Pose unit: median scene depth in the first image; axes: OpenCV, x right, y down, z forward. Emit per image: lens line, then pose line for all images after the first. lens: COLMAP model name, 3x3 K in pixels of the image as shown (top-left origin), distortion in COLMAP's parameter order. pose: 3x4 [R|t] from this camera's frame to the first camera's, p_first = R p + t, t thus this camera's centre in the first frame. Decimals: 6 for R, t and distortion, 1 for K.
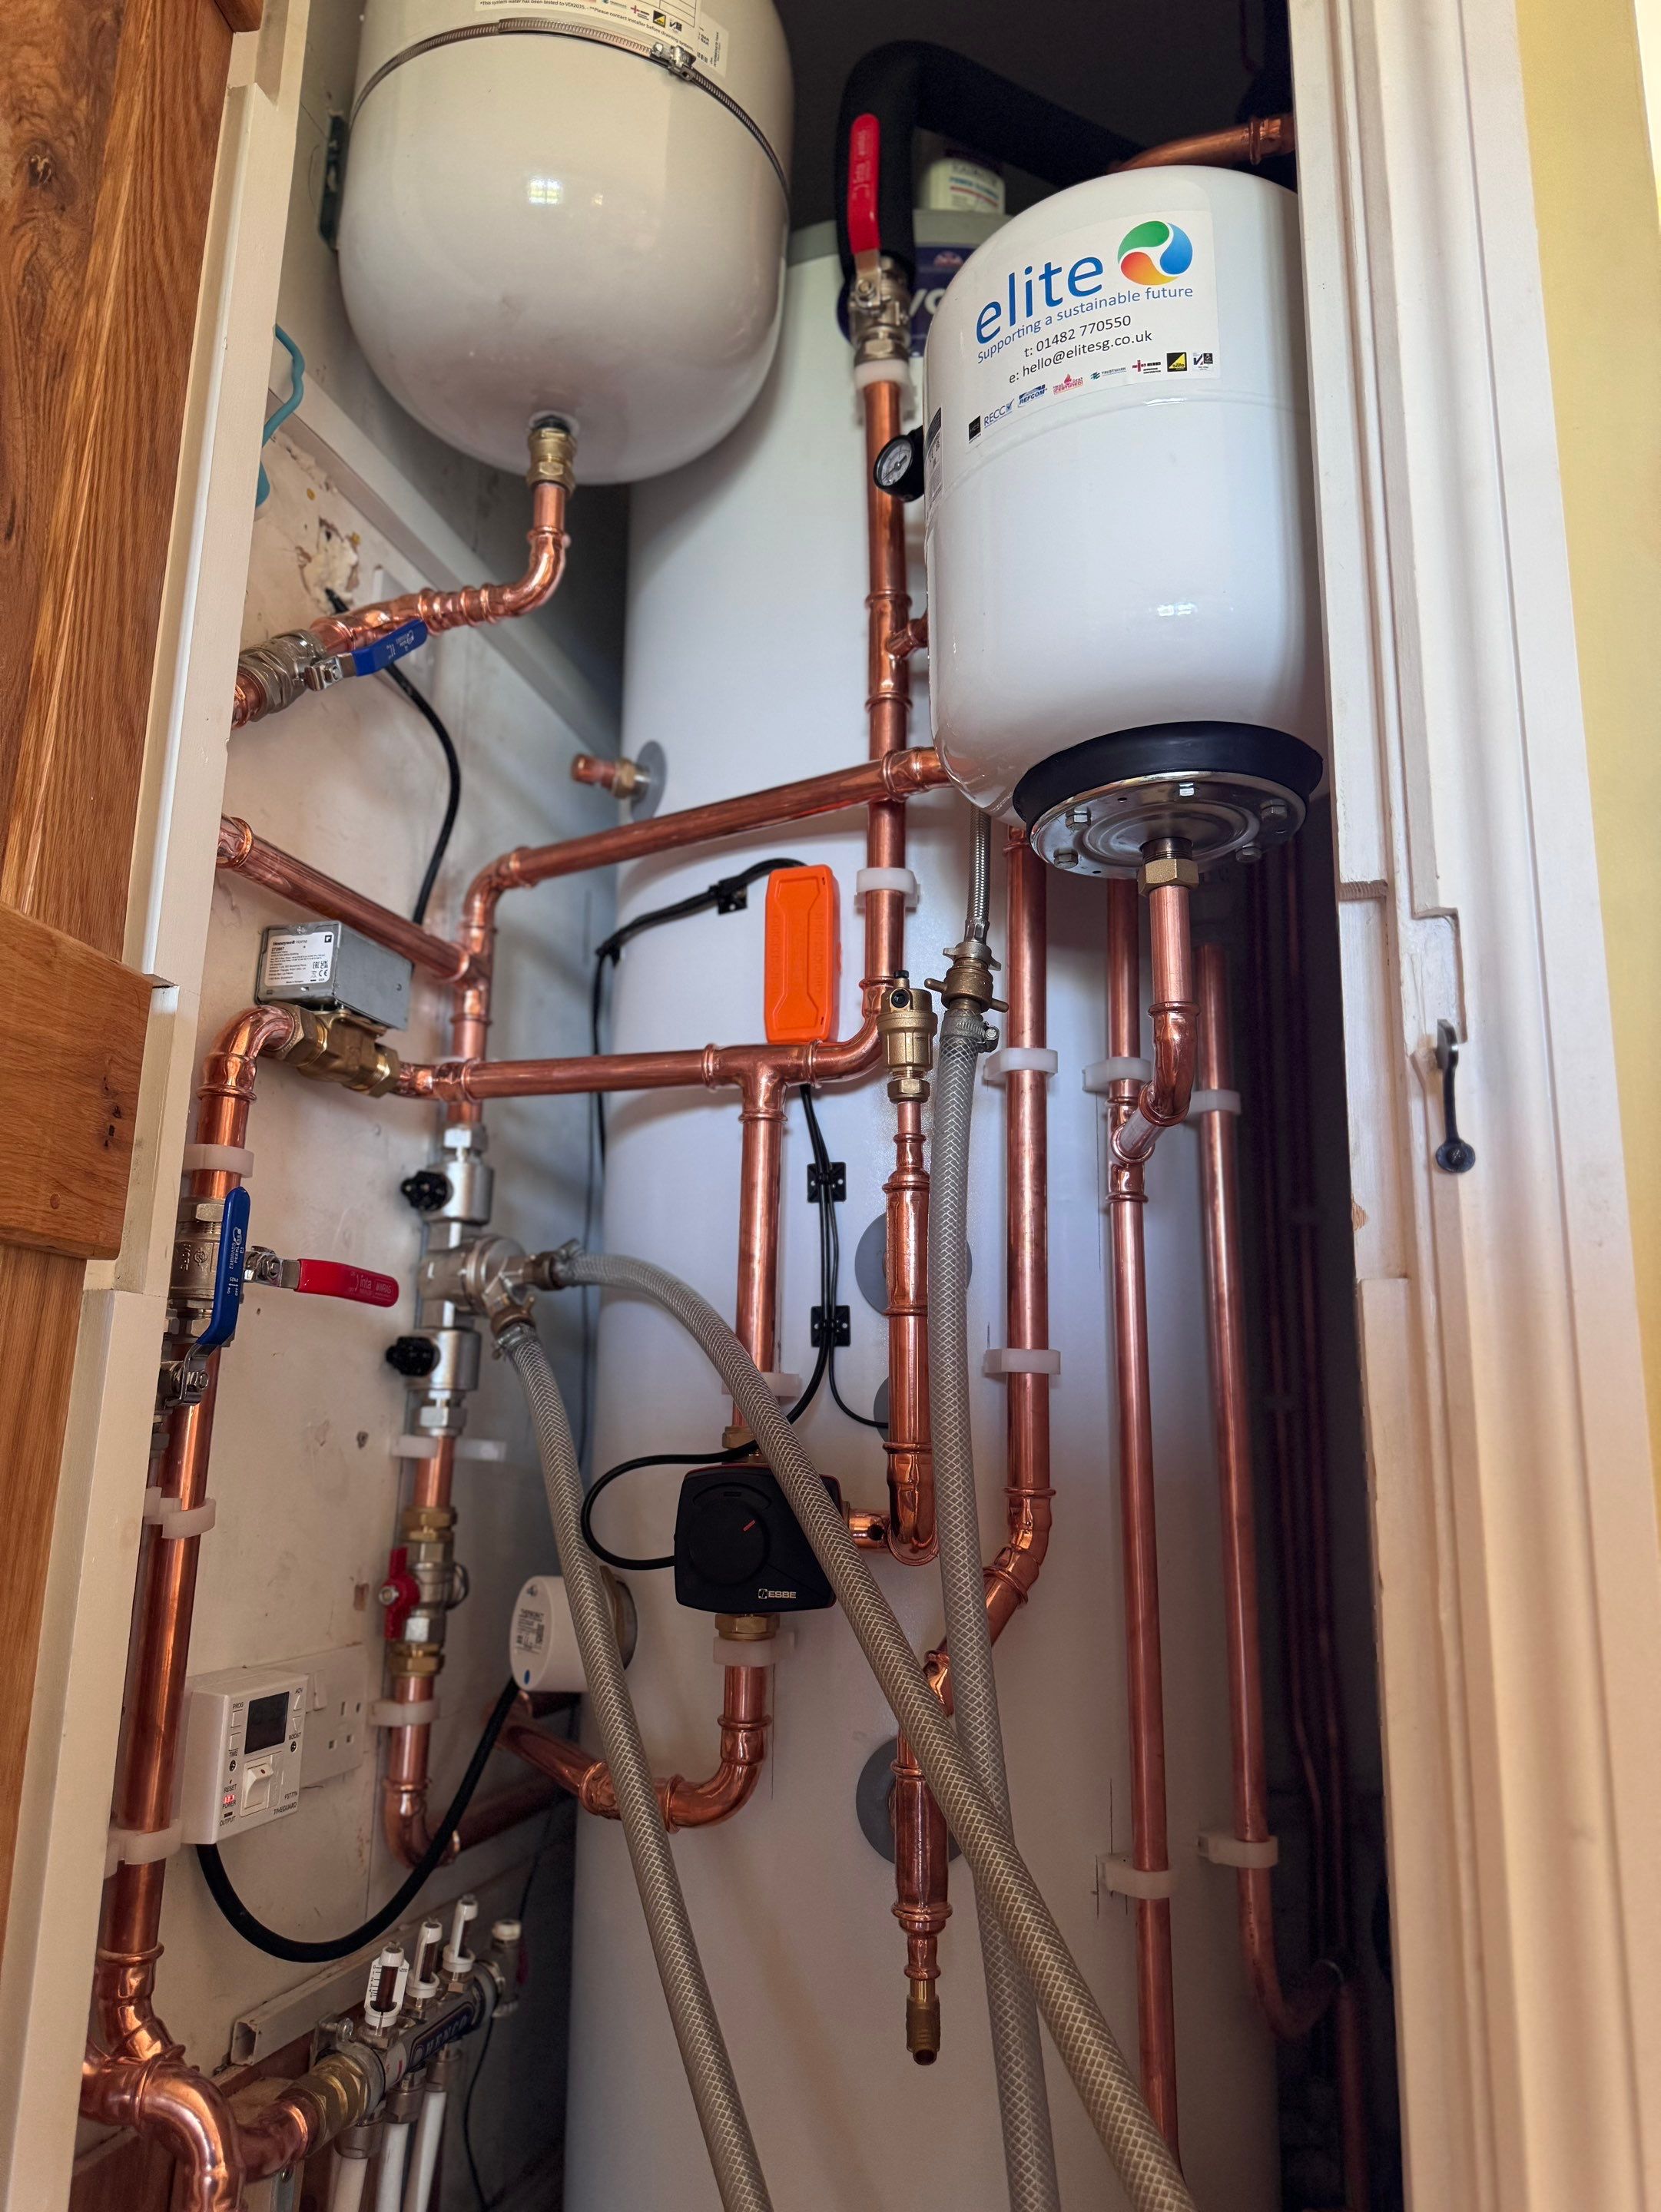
lens RADIAL K [[1584.9, 0, 842.0], [0, 1584.9, 1111.8], [0, 0, 1]] dist [0.166567, -0.293989]
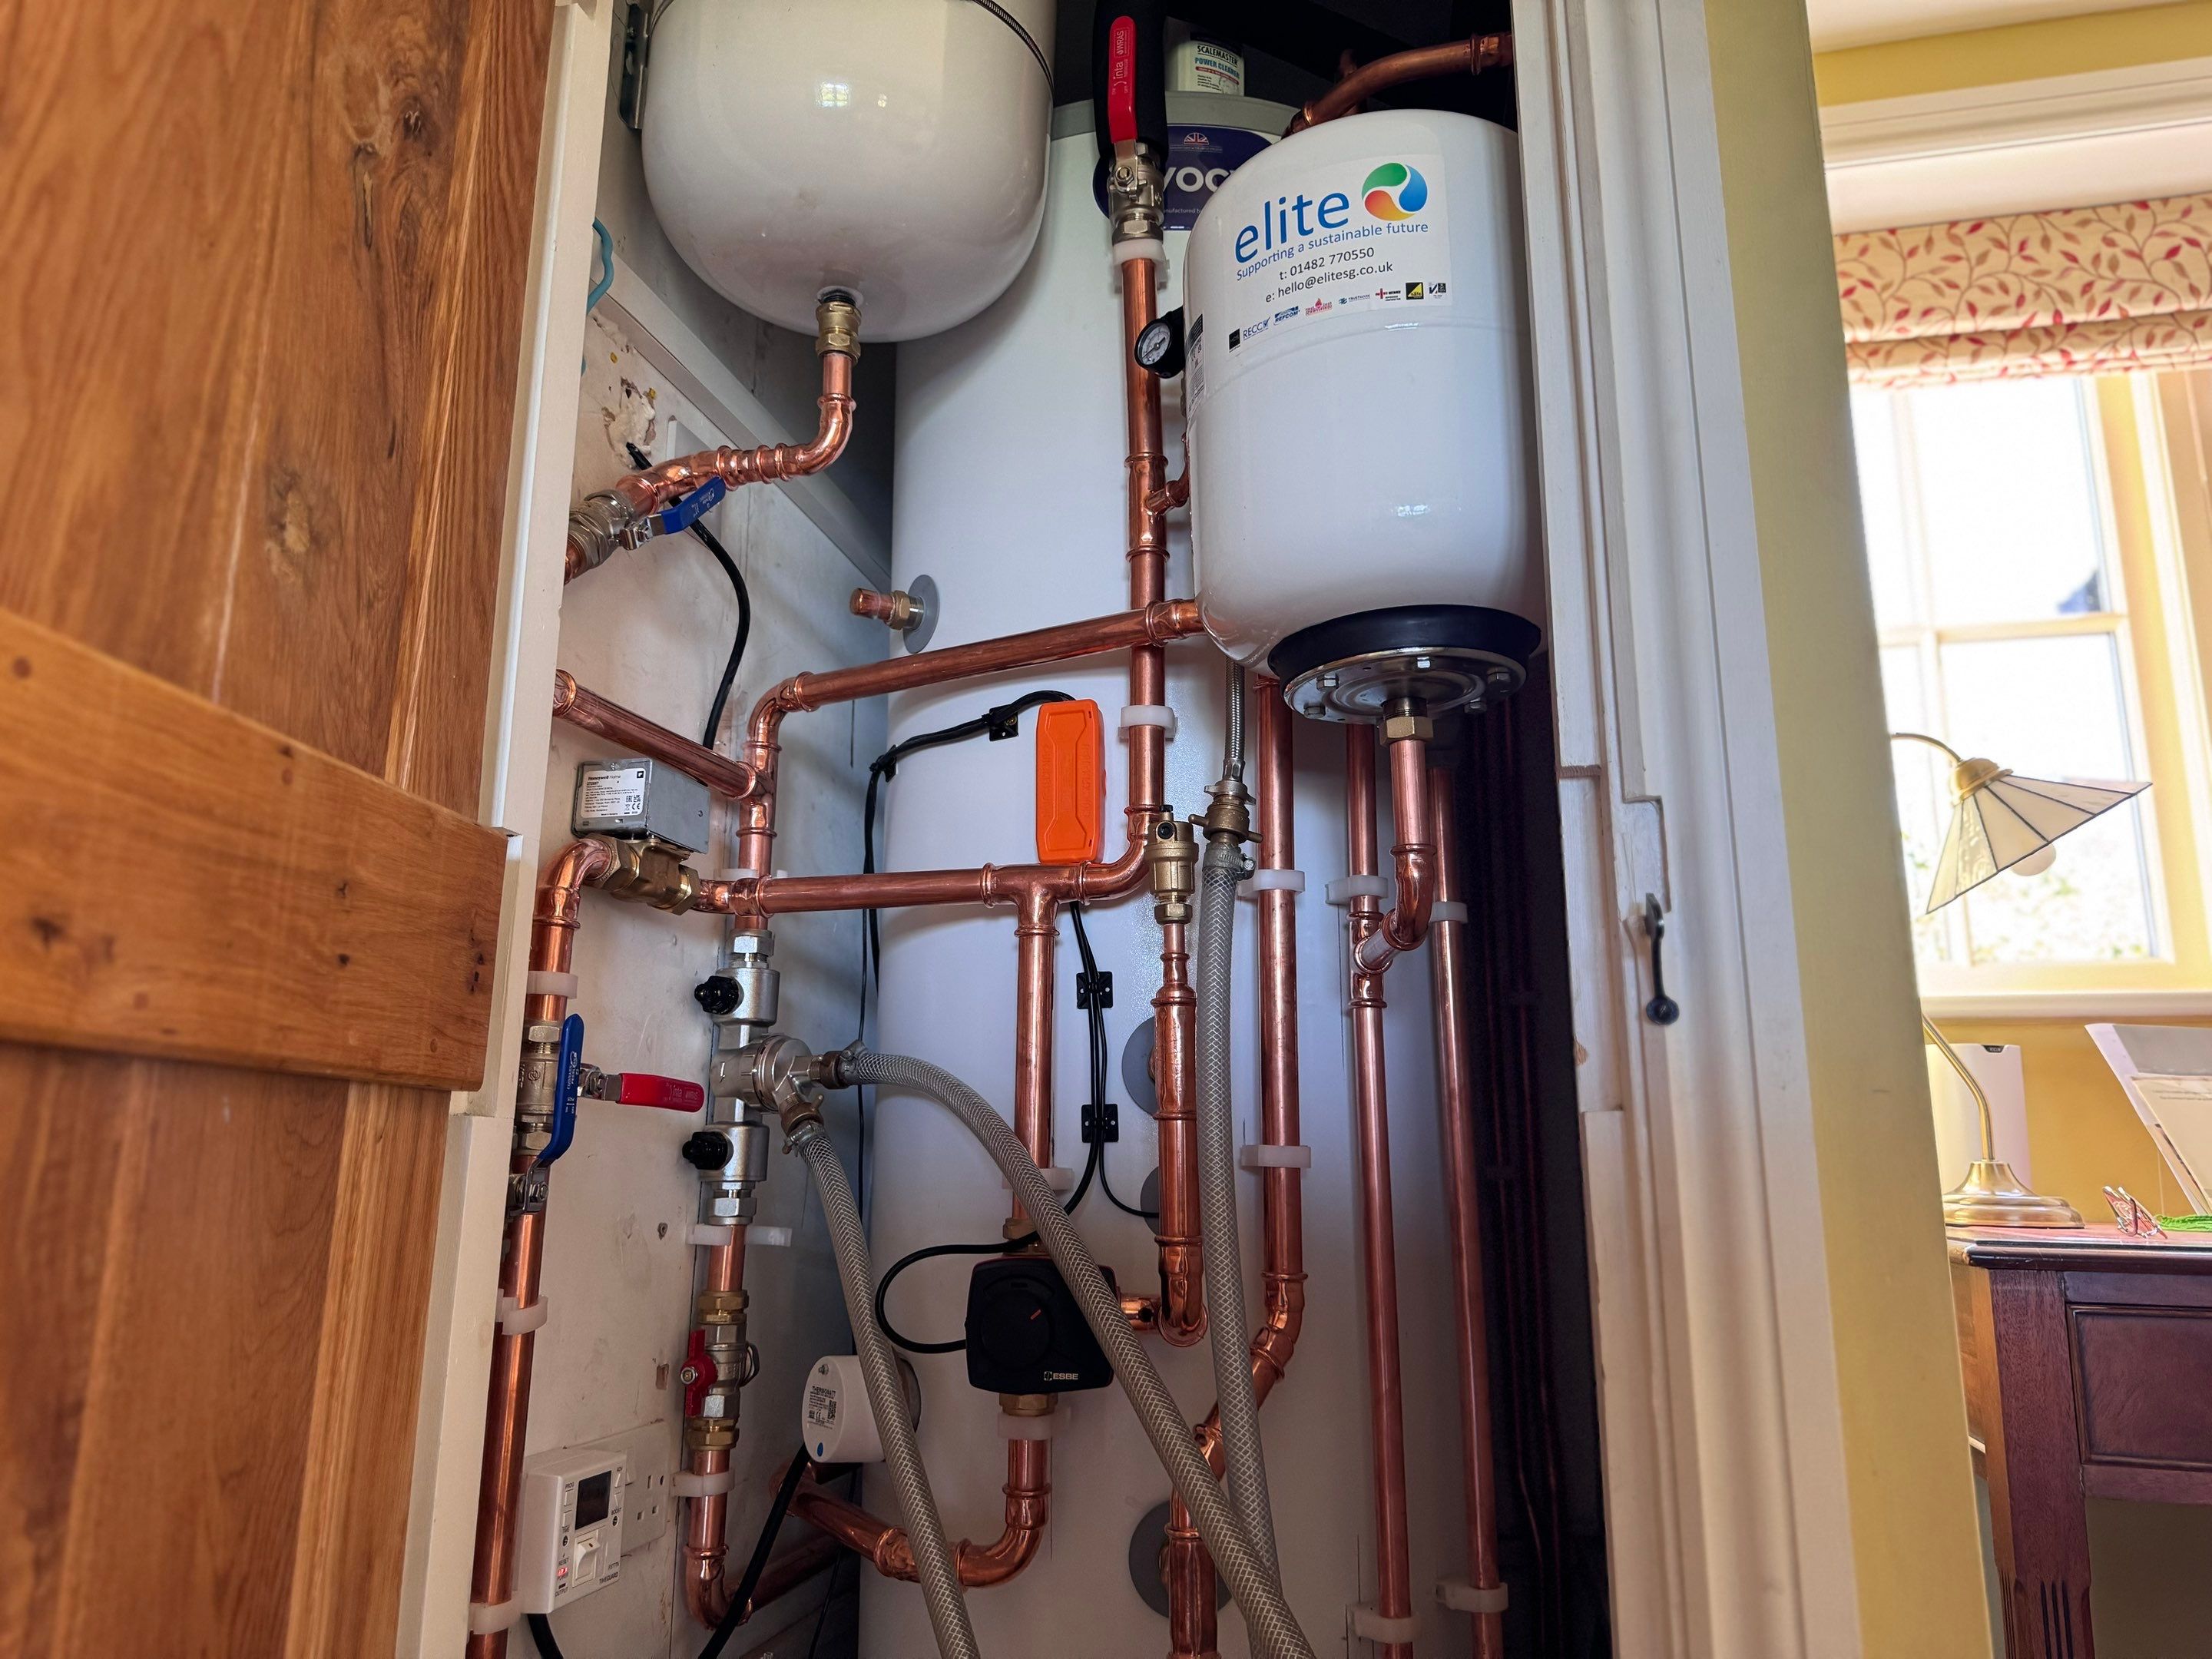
lens RADIAL K [[1584.7, 0, 1113.2], [0, 1584.7, 834.2], [0, 0, 1]] dist [0.166567, -0.293989]
pose [[0.999173, -0.003925, 0.040474, -0.044995], [0.004197, 0.999969, -0.006642, -0.061686], [-0.040447, 0.006806, 0.999159, -0.106796]]
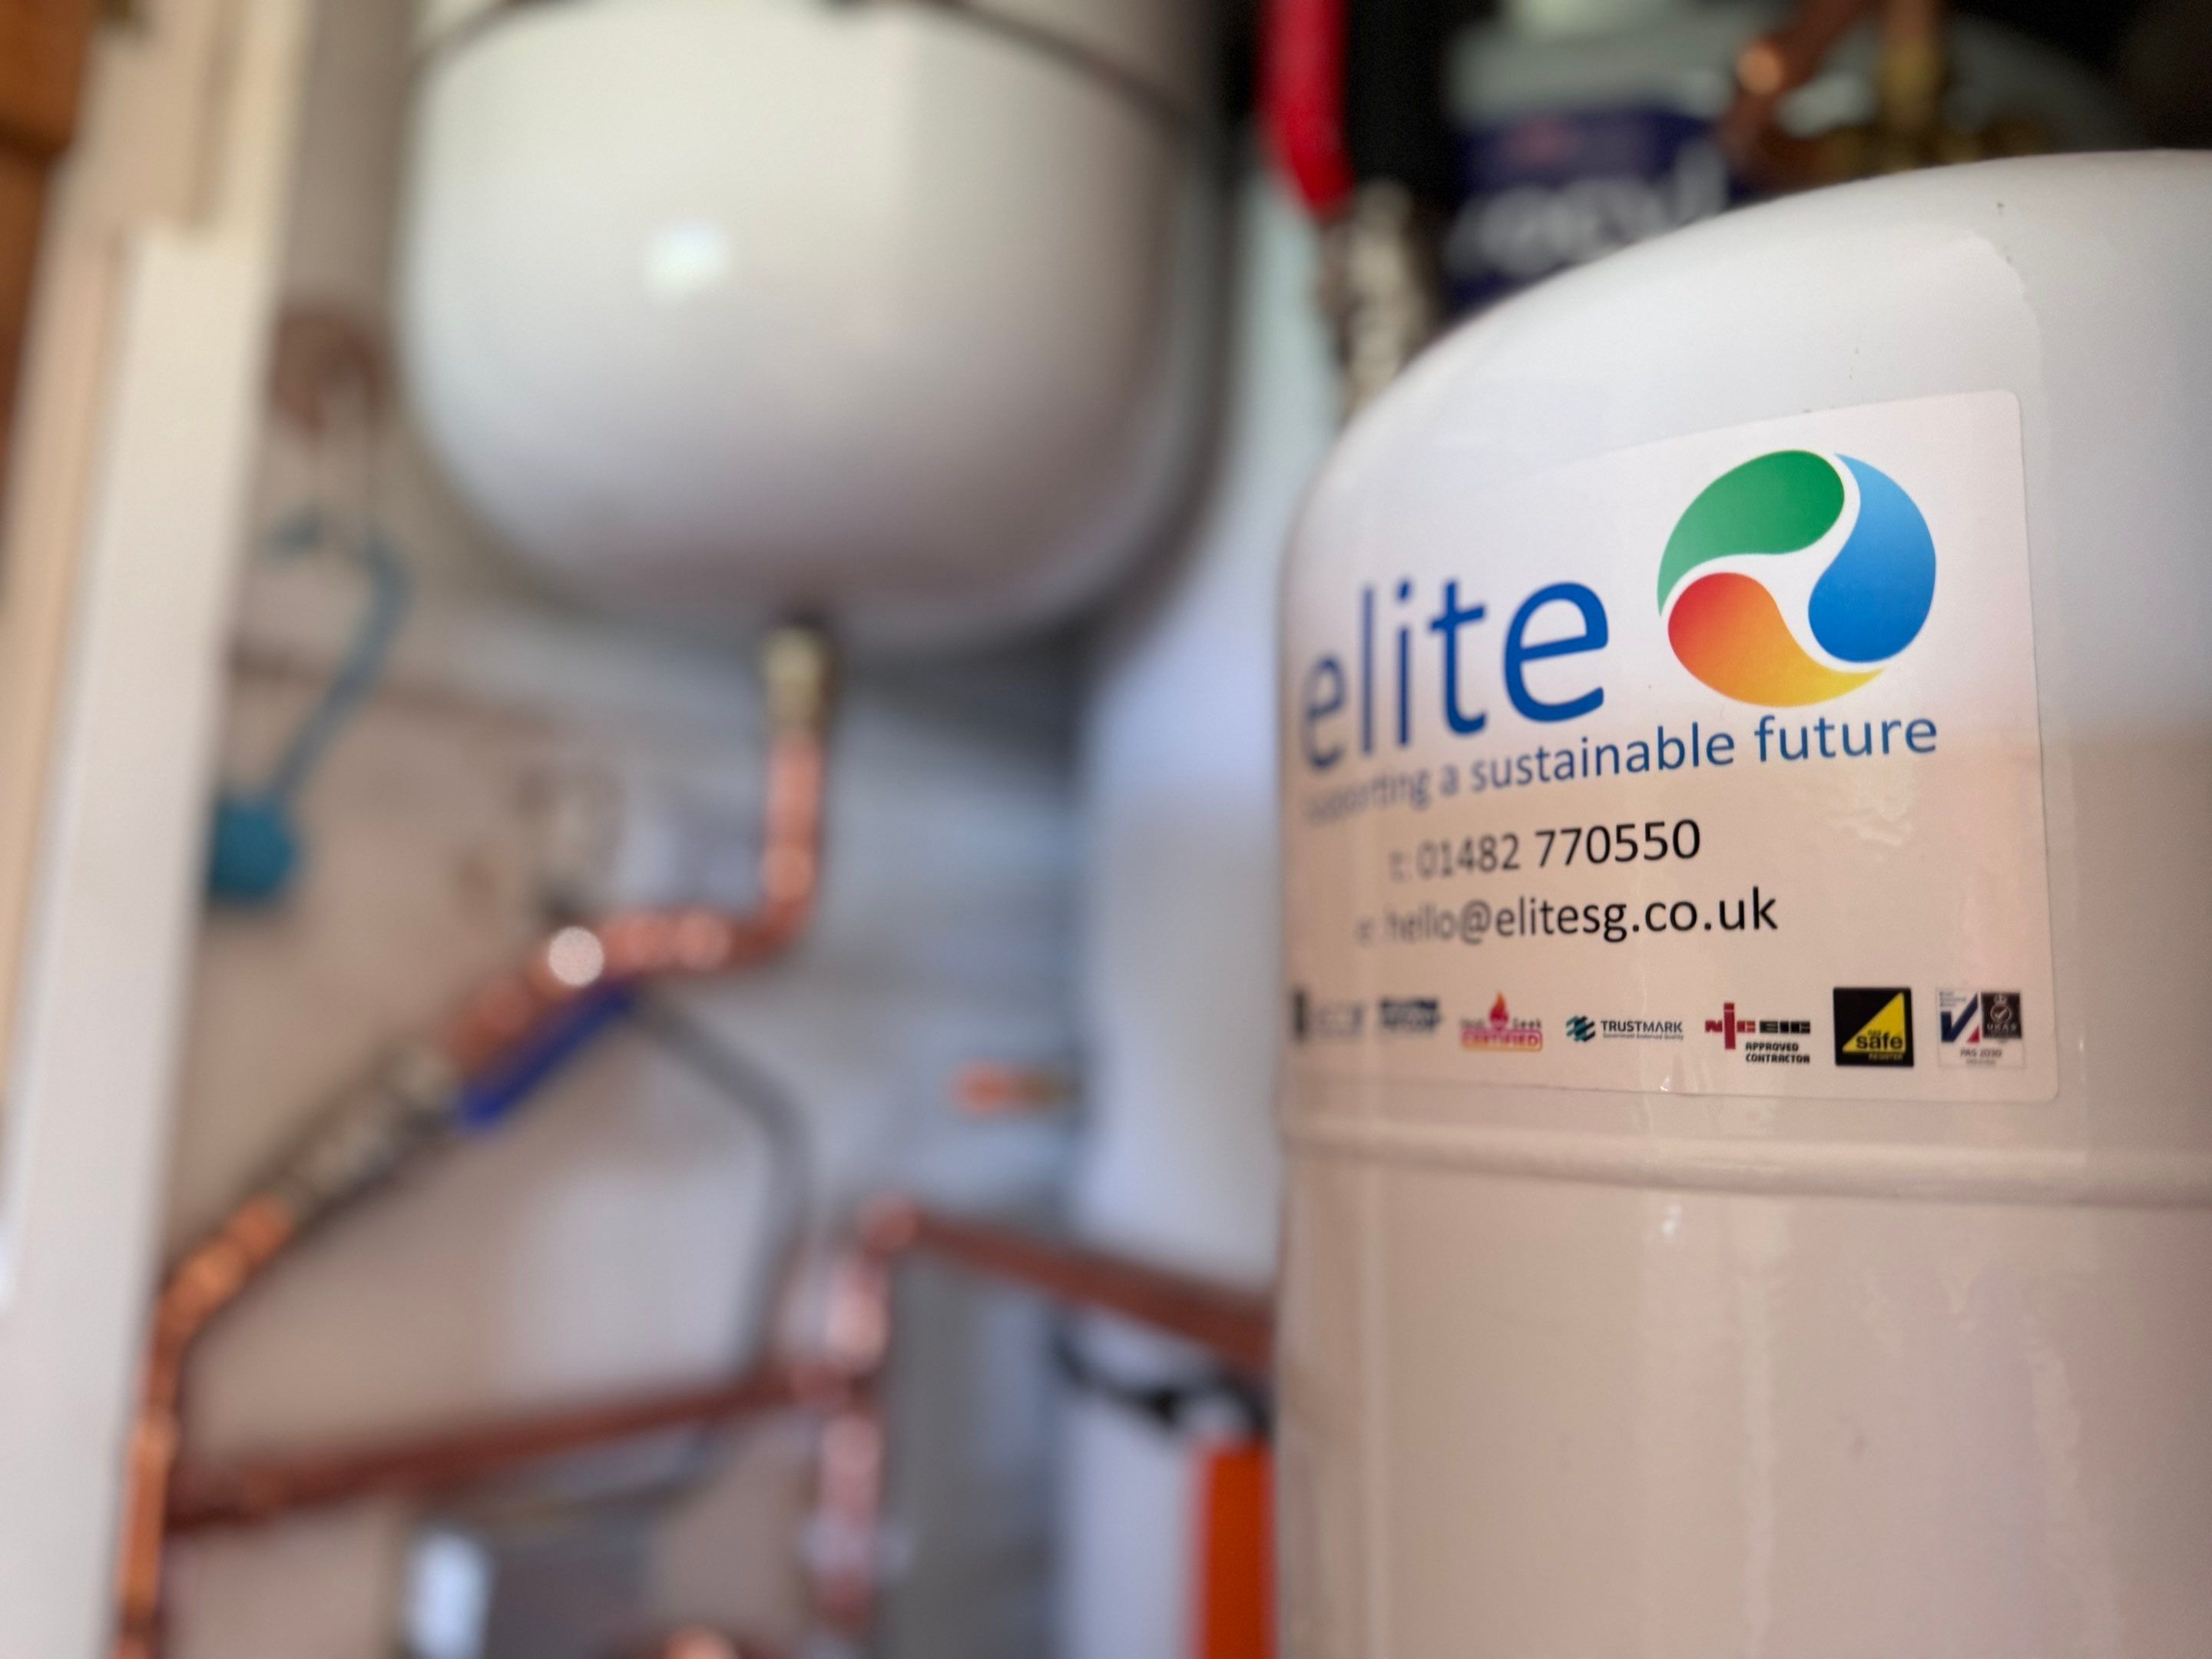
lens RADIAL K [[1584.7, 0, 1113.2], [0, 1584.7, 834.2], [0, 0, 1]] dist [0.166567, -0.293989]
pose [[0.926651, -0.040378, -0.373749, 0.161427], [0.069068, 0.995577, 0.063686, -0.440544], [0.369524, -0.084829, 0.925341, 0.594791]]
